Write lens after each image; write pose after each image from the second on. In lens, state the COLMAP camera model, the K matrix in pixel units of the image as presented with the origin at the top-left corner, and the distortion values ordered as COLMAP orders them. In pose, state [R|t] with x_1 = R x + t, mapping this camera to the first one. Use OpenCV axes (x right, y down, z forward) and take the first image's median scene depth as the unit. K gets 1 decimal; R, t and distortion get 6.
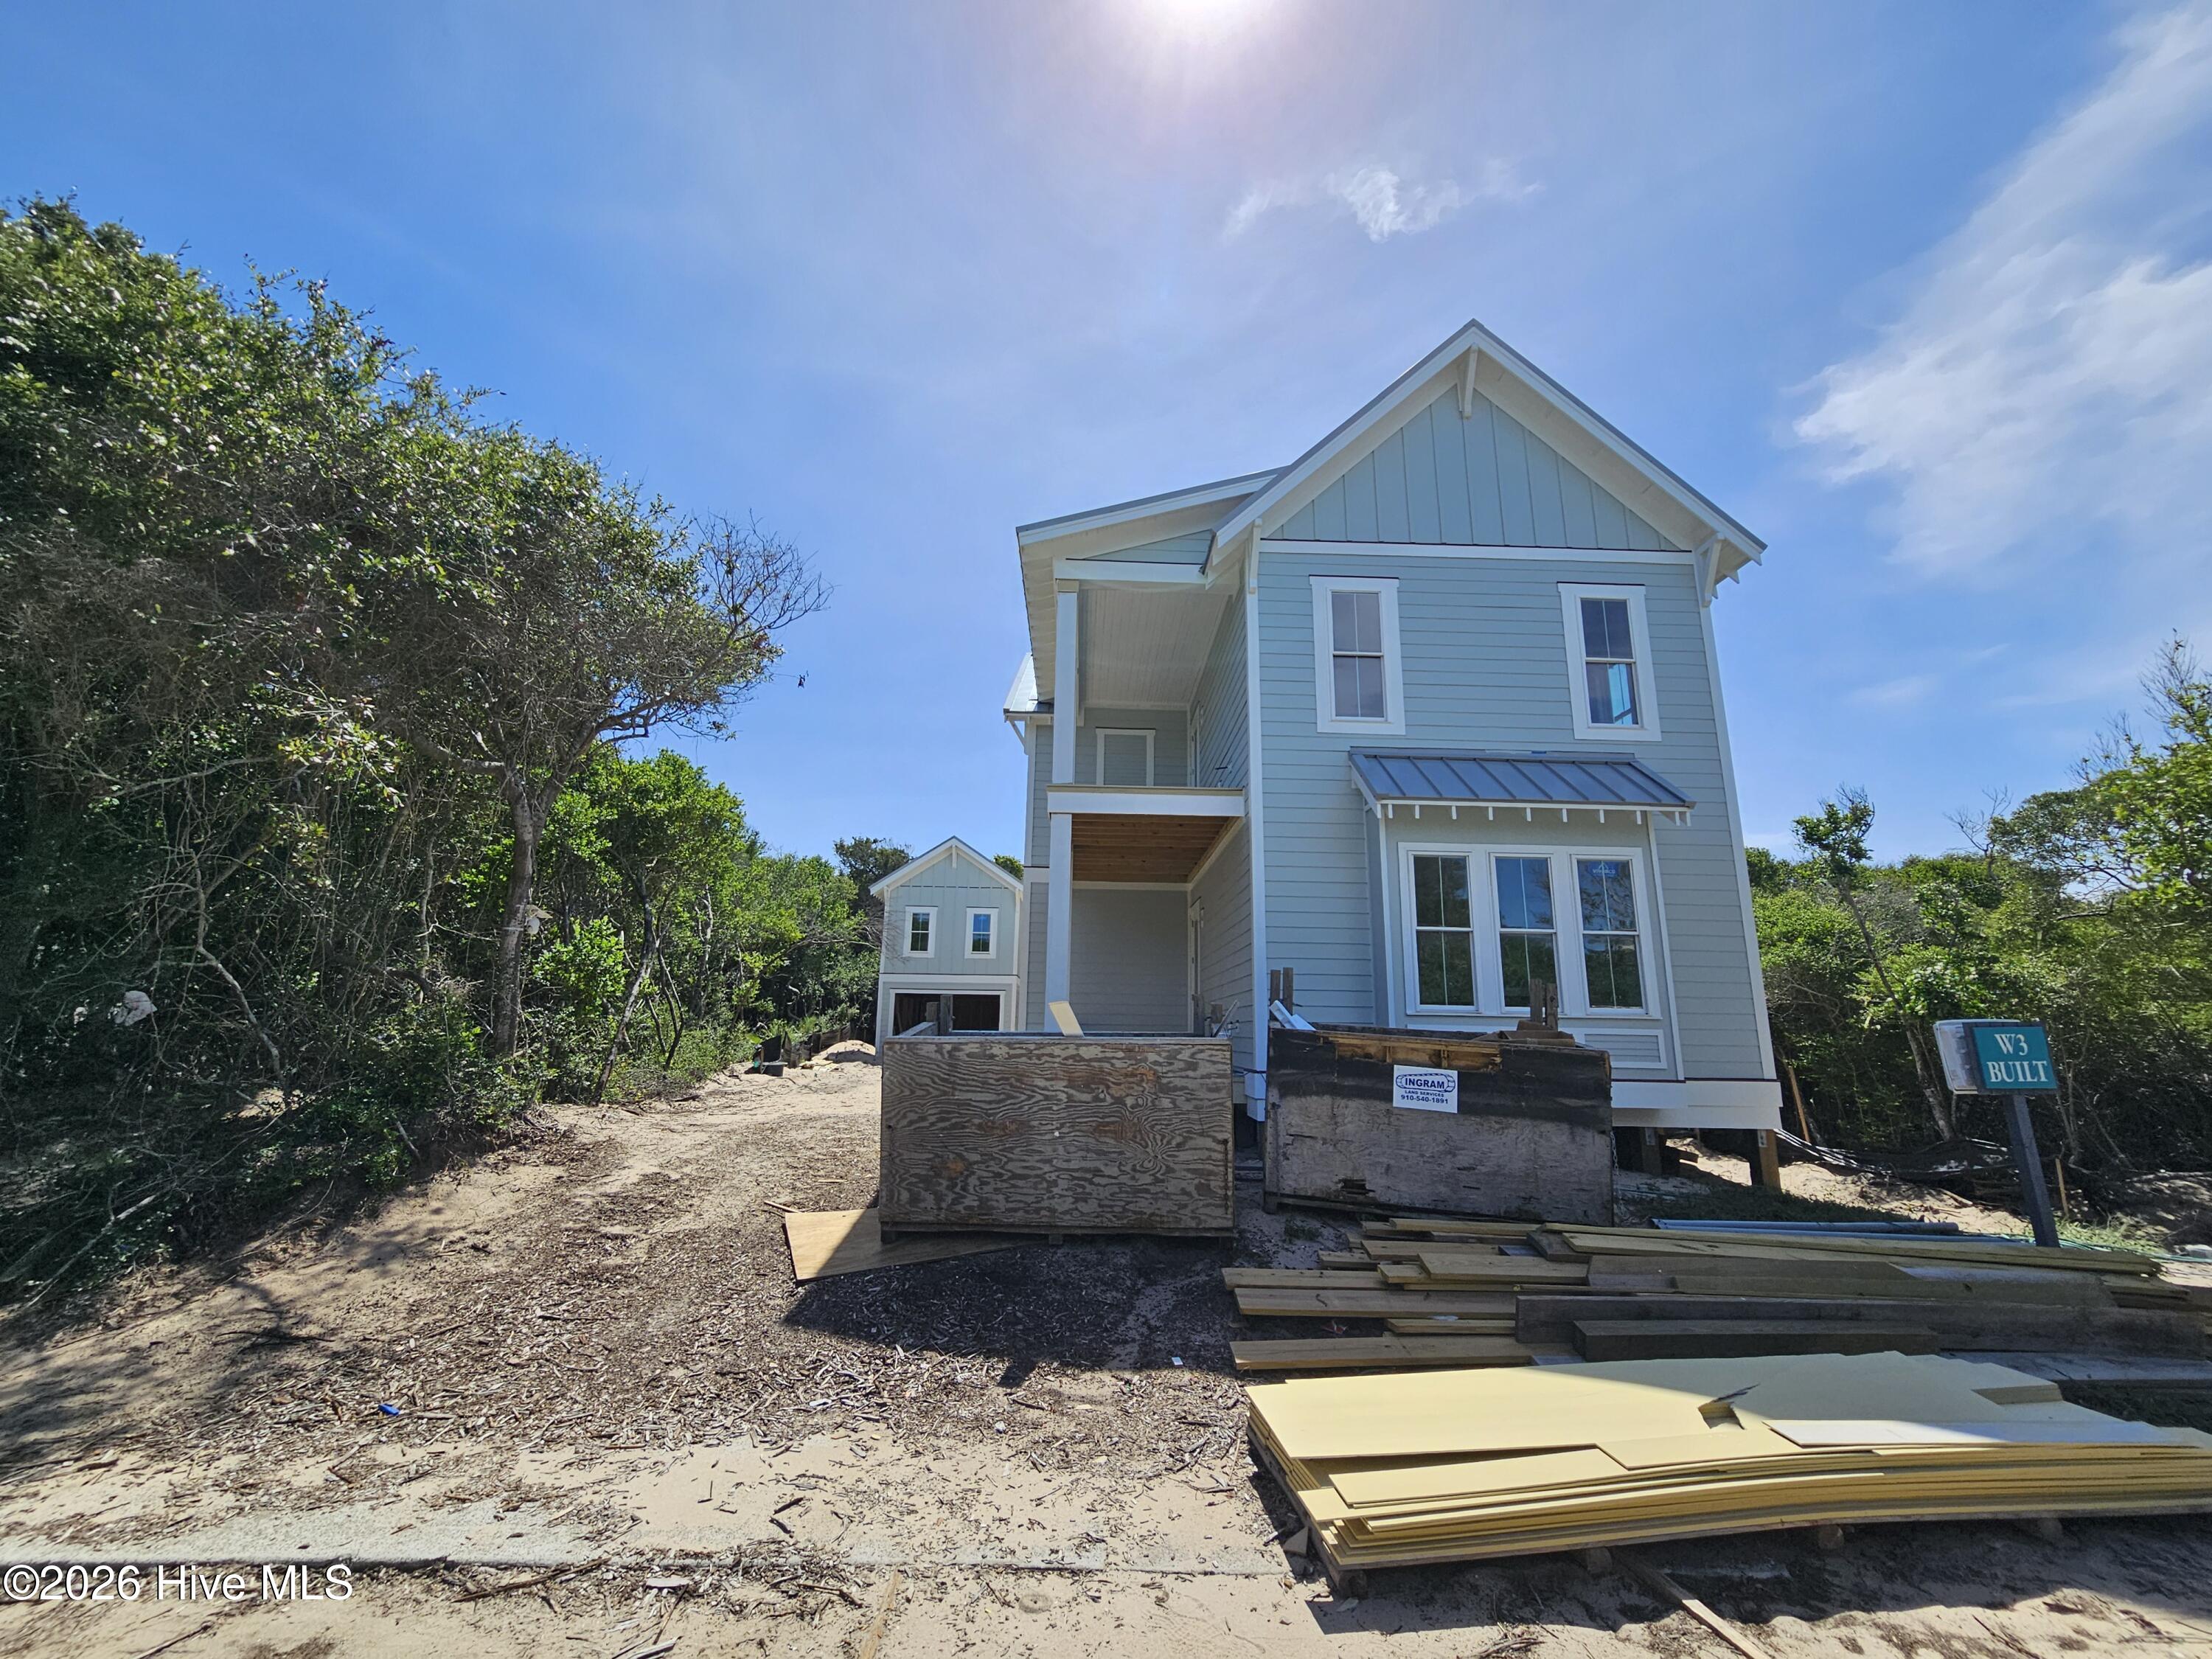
lens RADIAL K [[904.0, 0, 1114.5], [0, 904.0, 818.0], [0, 0, 1]] dist [0.033844, -0.005777]
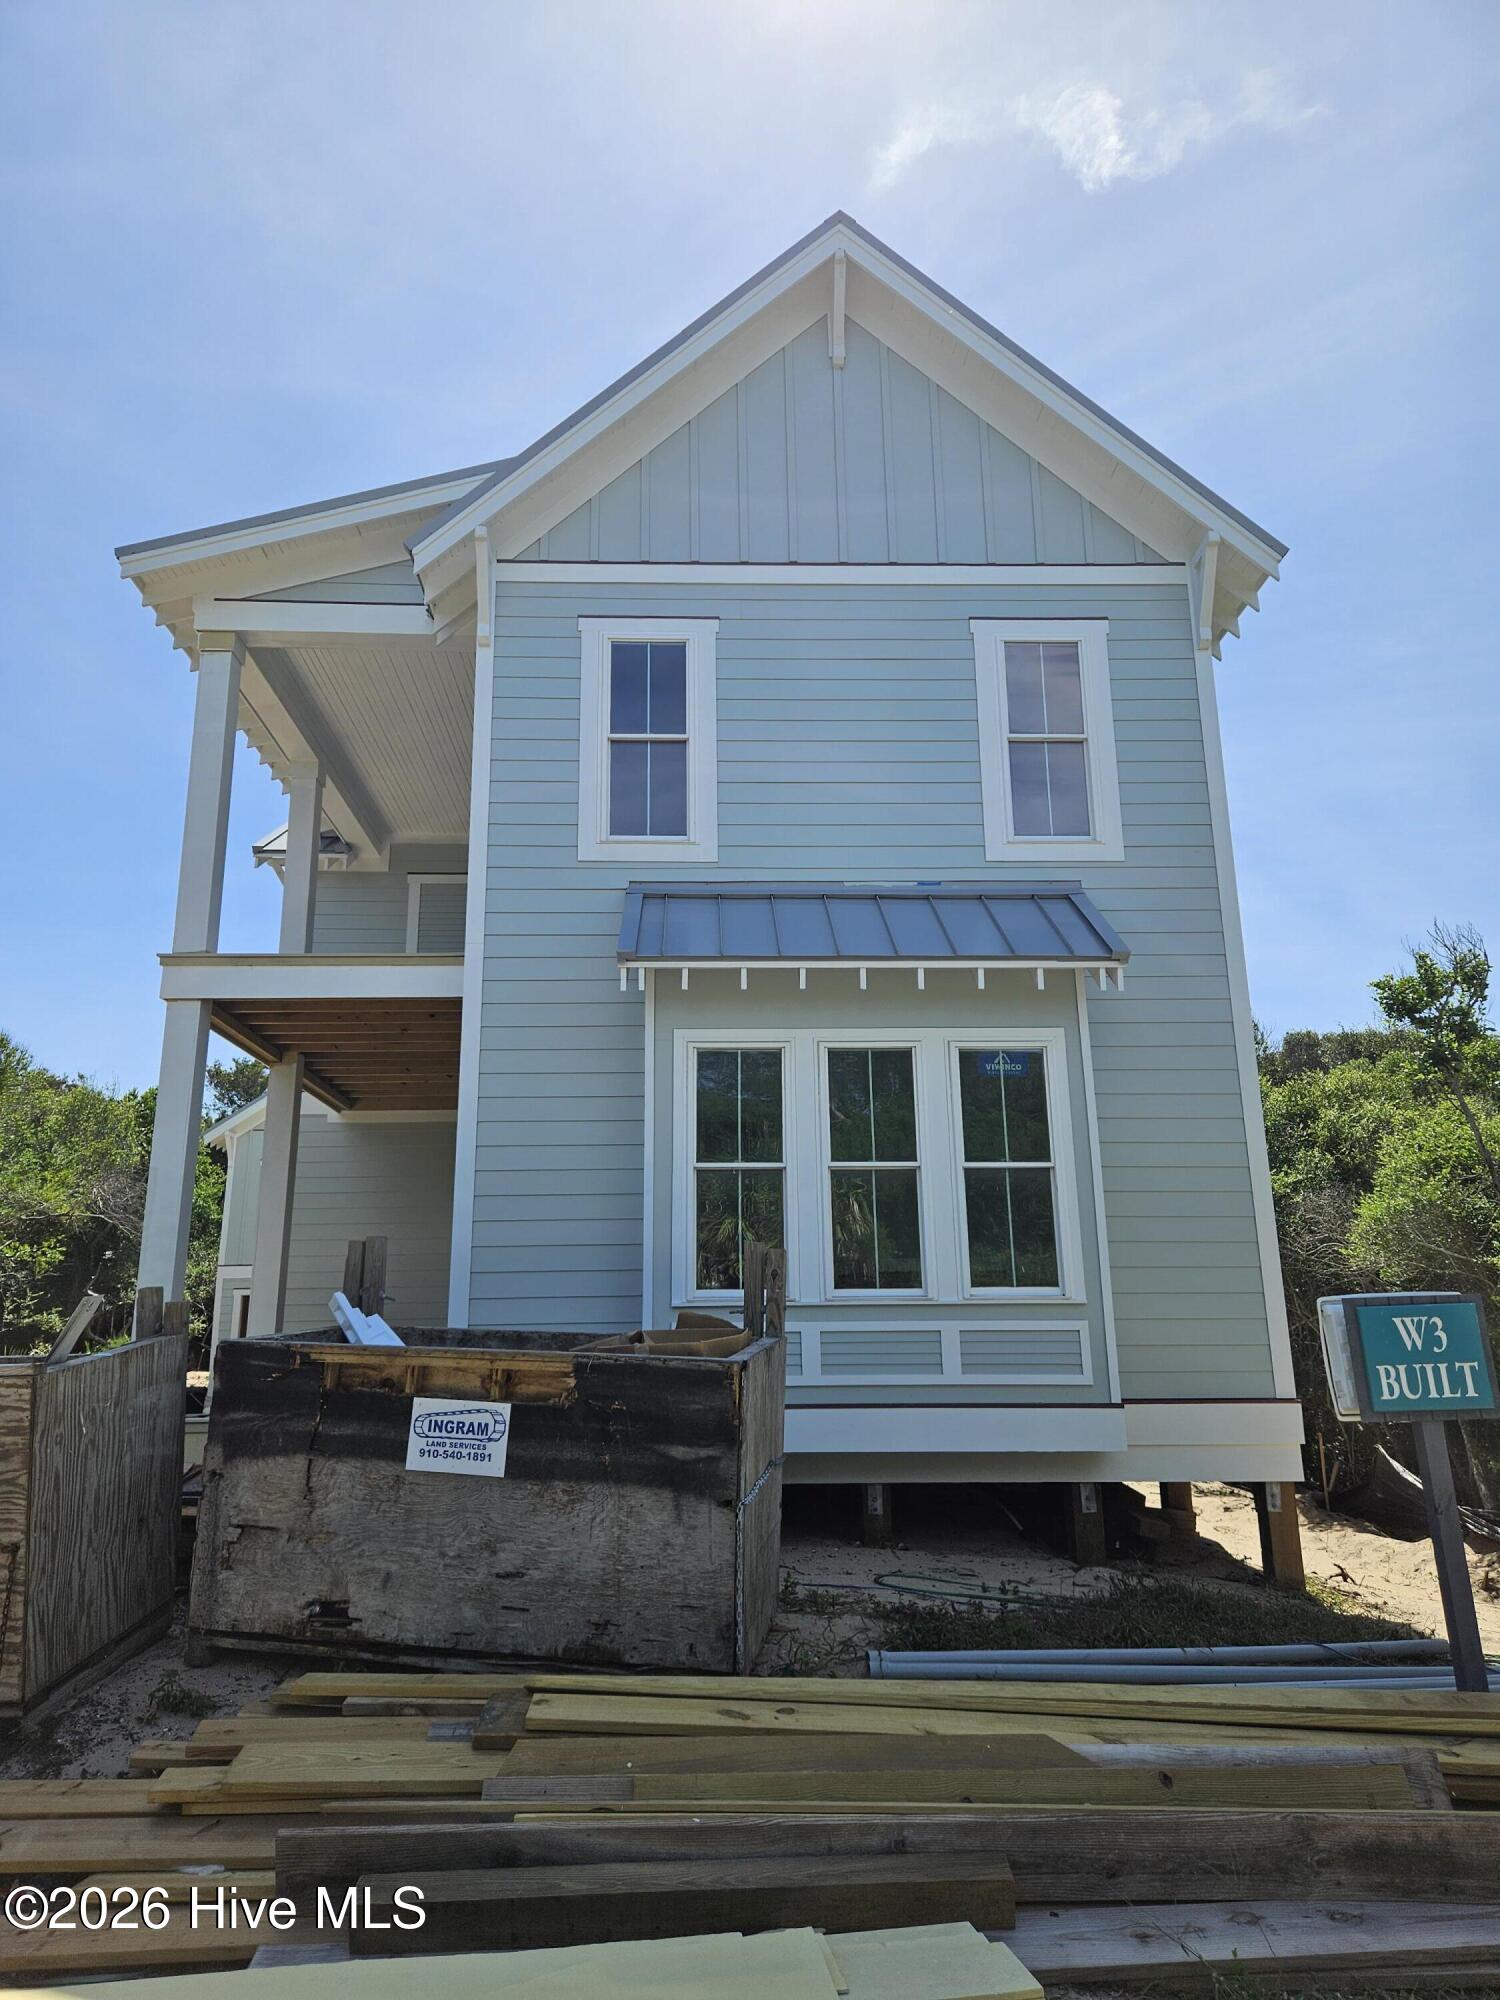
lens RADIAL K [[1291.9, 0, 750.2], [0, 1291.9, 994.0], [0, 0, 1]] dist [0.103006, -0.093498]
pose [[0.999532, -0.026344, -0.015547, 0.386578], [0.025908, 0.999283, -0.027619, 0.028779], [0.016264, 0.027204, 0.999498, 0.107040]]
